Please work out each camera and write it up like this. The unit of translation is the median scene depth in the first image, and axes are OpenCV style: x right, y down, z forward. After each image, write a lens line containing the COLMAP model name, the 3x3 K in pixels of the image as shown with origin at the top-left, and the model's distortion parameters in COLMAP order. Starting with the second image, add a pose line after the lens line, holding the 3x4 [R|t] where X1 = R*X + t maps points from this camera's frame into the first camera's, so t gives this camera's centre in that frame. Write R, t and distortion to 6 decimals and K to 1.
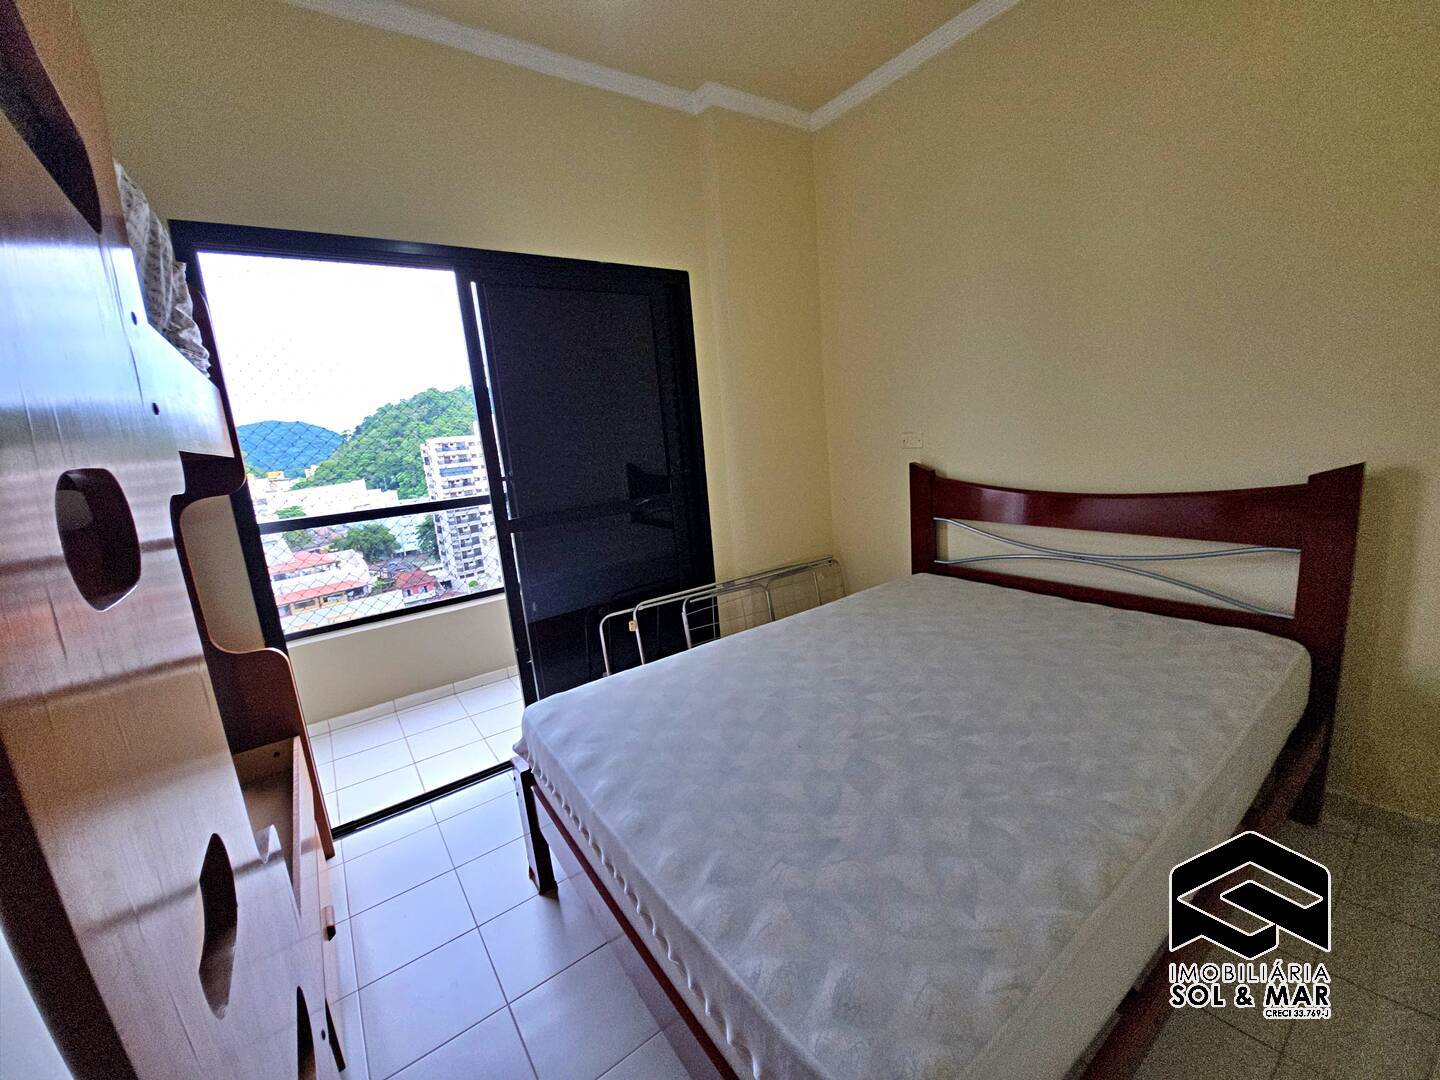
lens RADIAL K [[567.3, 0, 722.6], [0, 567.3, 531.8], [0, 0, 1]] dist [0.002580, -0.011663]
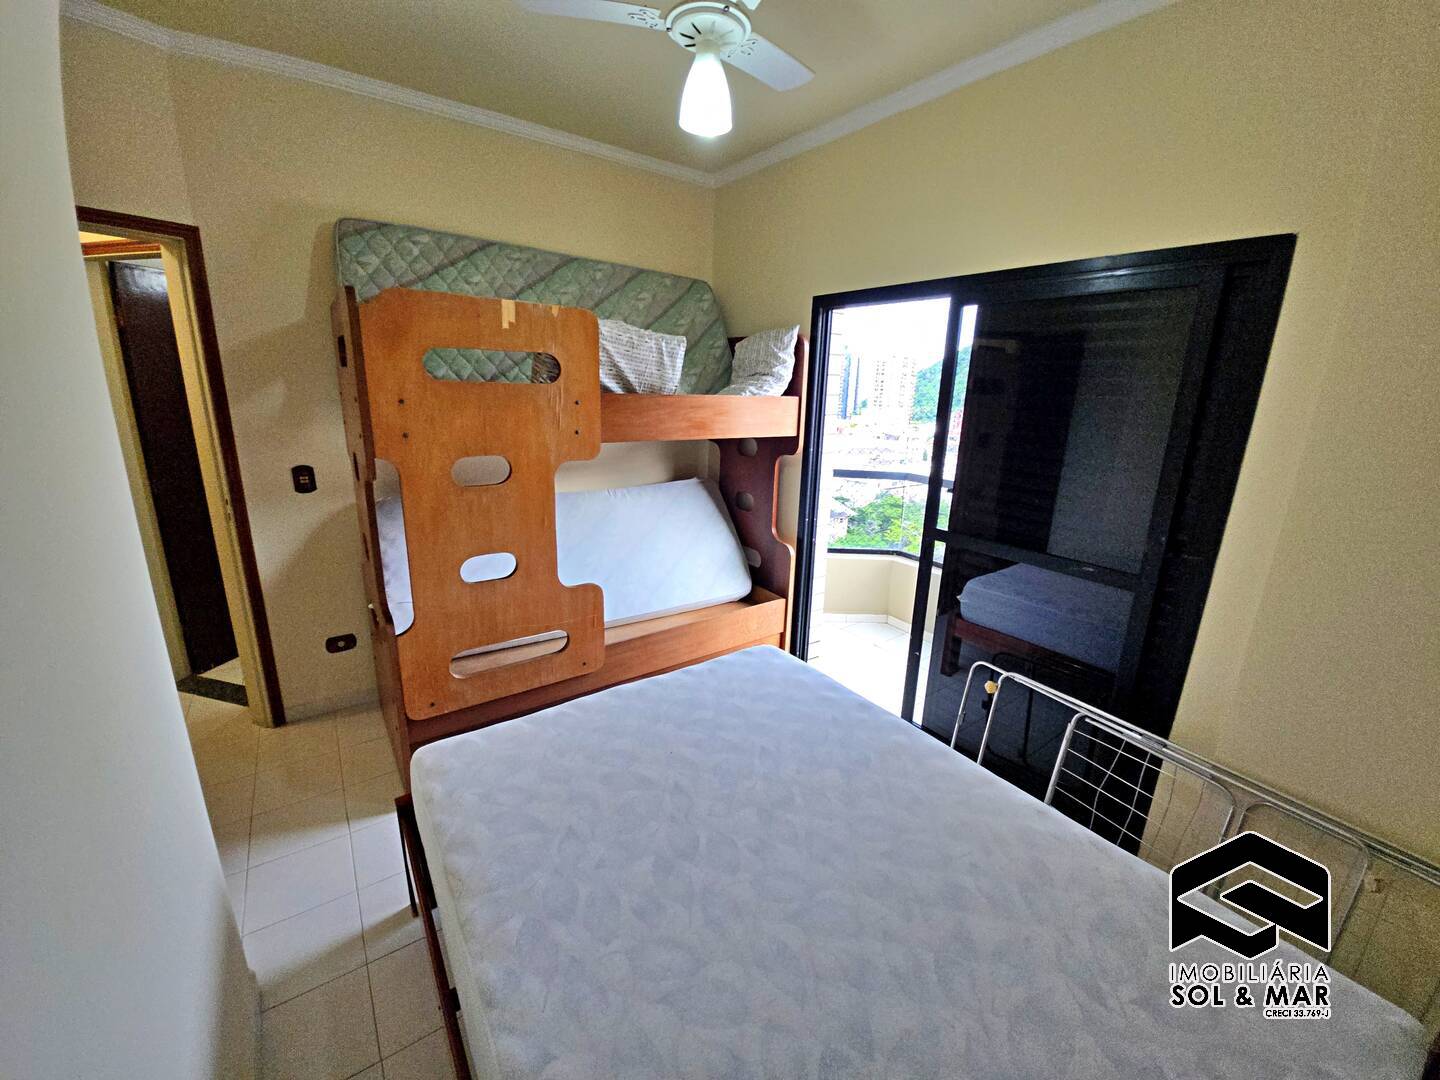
lens RADIAL K [[567.3, 0, 722.6], [0, 567.3, 531.8], [0, 0, 1]] dist [0.002580, -0.011663]
pose [[-0.004963, 0.336533, -0.941659, 0.837281], [-0.204693, 0.921389, 0.330368, -0.371371], [0.978814, 0.194390, 0.064313, 0.680204]]
